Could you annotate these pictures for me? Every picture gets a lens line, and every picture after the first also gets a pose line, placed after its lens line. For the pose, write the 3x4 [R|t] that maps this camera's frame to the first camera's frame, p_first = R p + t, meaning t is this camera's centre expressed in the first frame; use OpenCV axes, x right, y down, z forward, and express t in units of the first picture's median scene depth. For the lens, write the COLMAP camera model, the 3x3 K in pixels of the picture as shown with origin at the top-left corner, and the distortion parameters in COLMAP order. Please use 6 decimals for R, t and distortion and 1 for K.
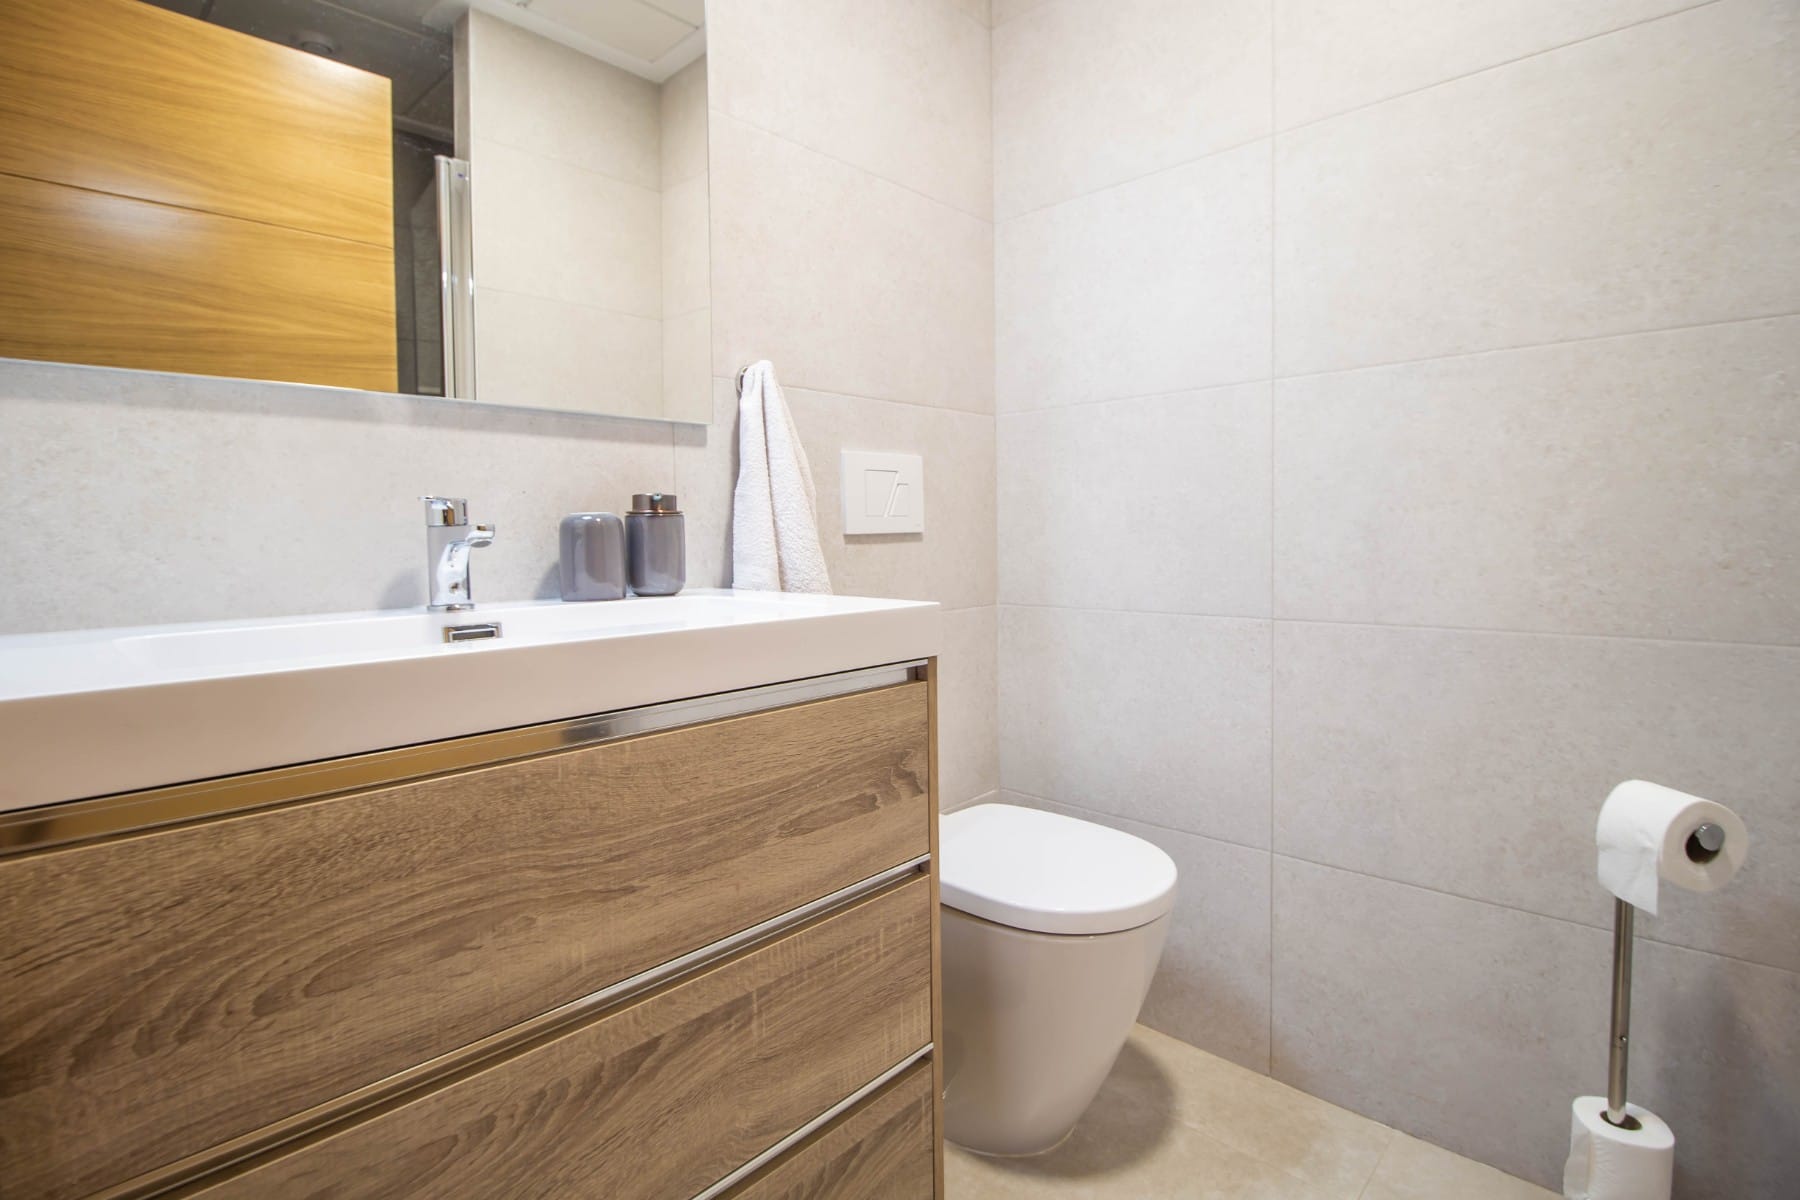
lens RADIAL K [[832.9, 0, 902.1], [0, 832.9, 581.2], [0, 0, 1]] dist [0.000905, -0.014501]
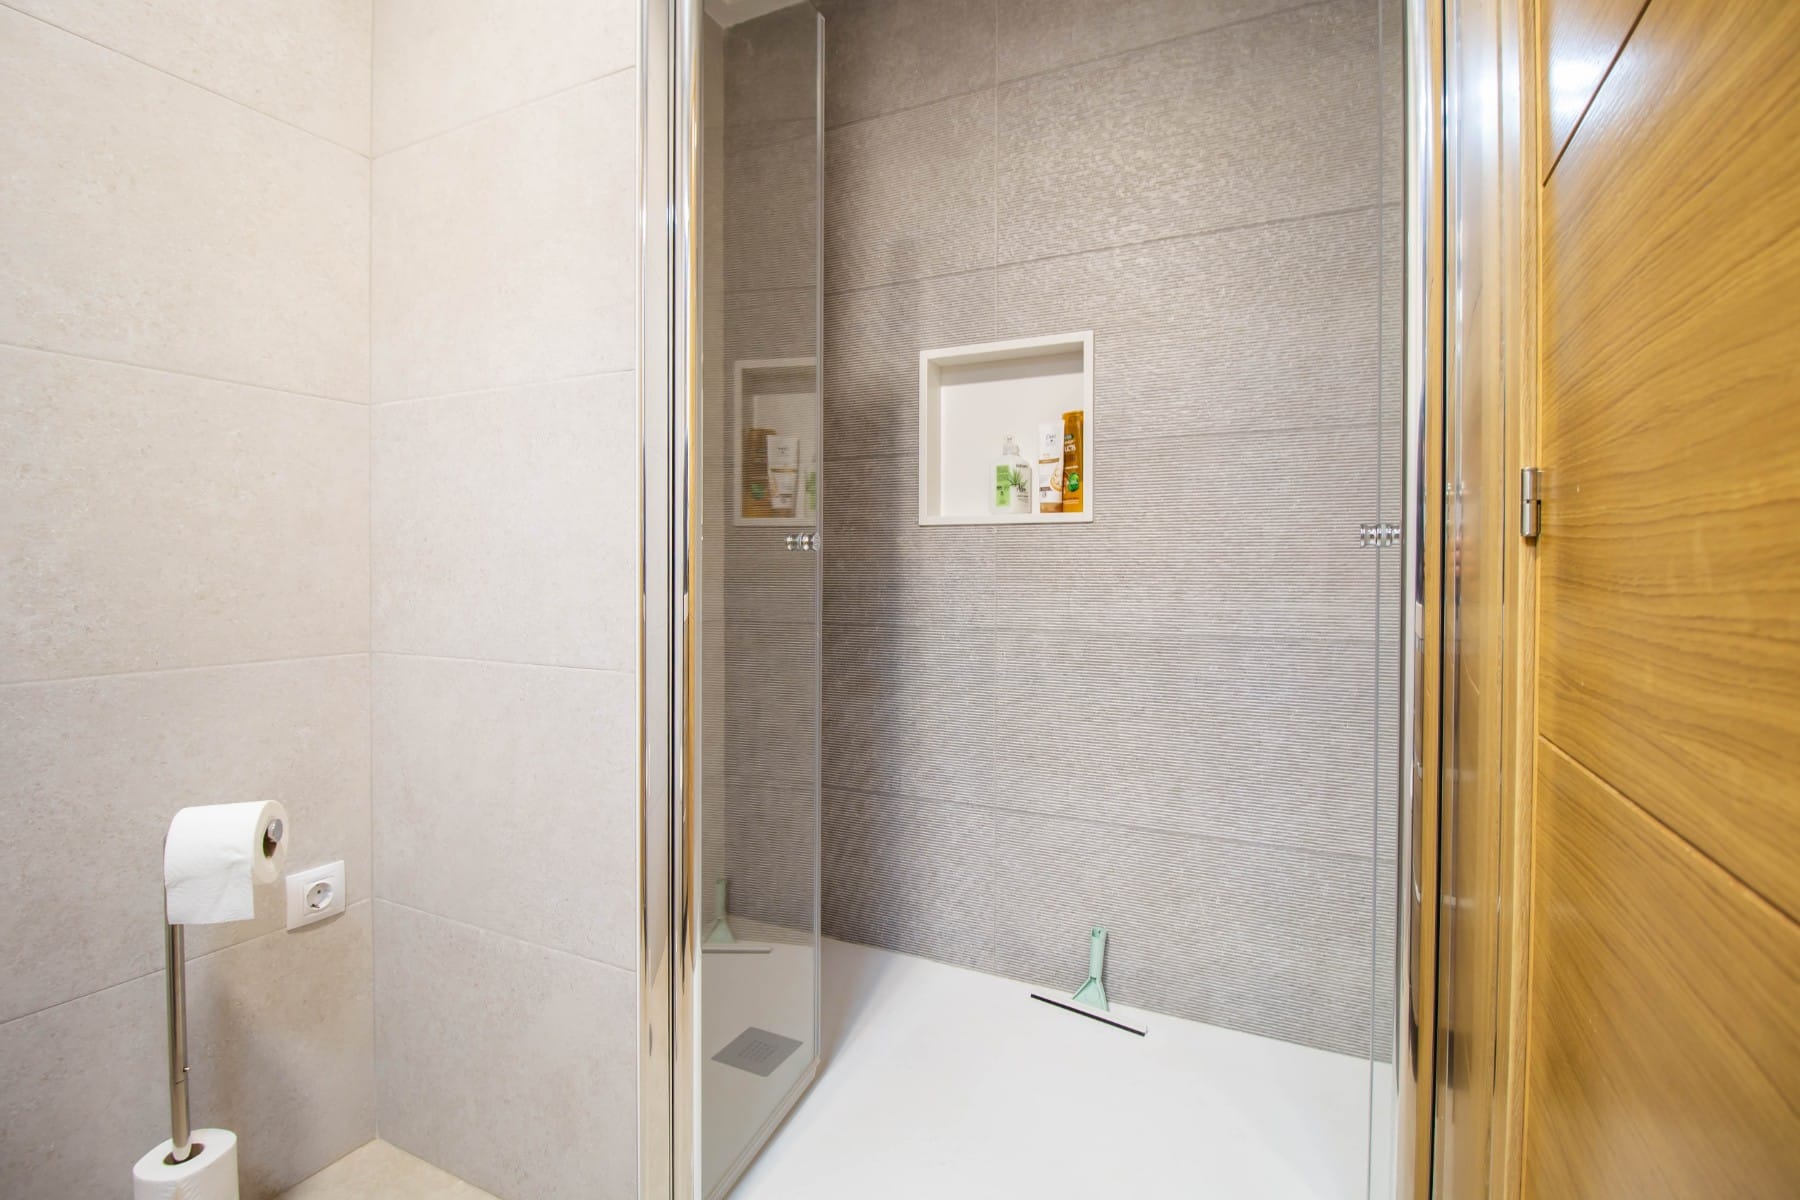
lens RADIAL K [[832.9, 0, 902.1], [0, 832.9, 581.2], [0, 0, 1]] dist [0.000905, -0.014501]
pose [[-0.285480, -0.004402, 0.958374, -0.315759], [0.050578, 0.998527, 0.019652, -0.013315], [-0.957049, 0.054083, -0.284837, 0.398050]]
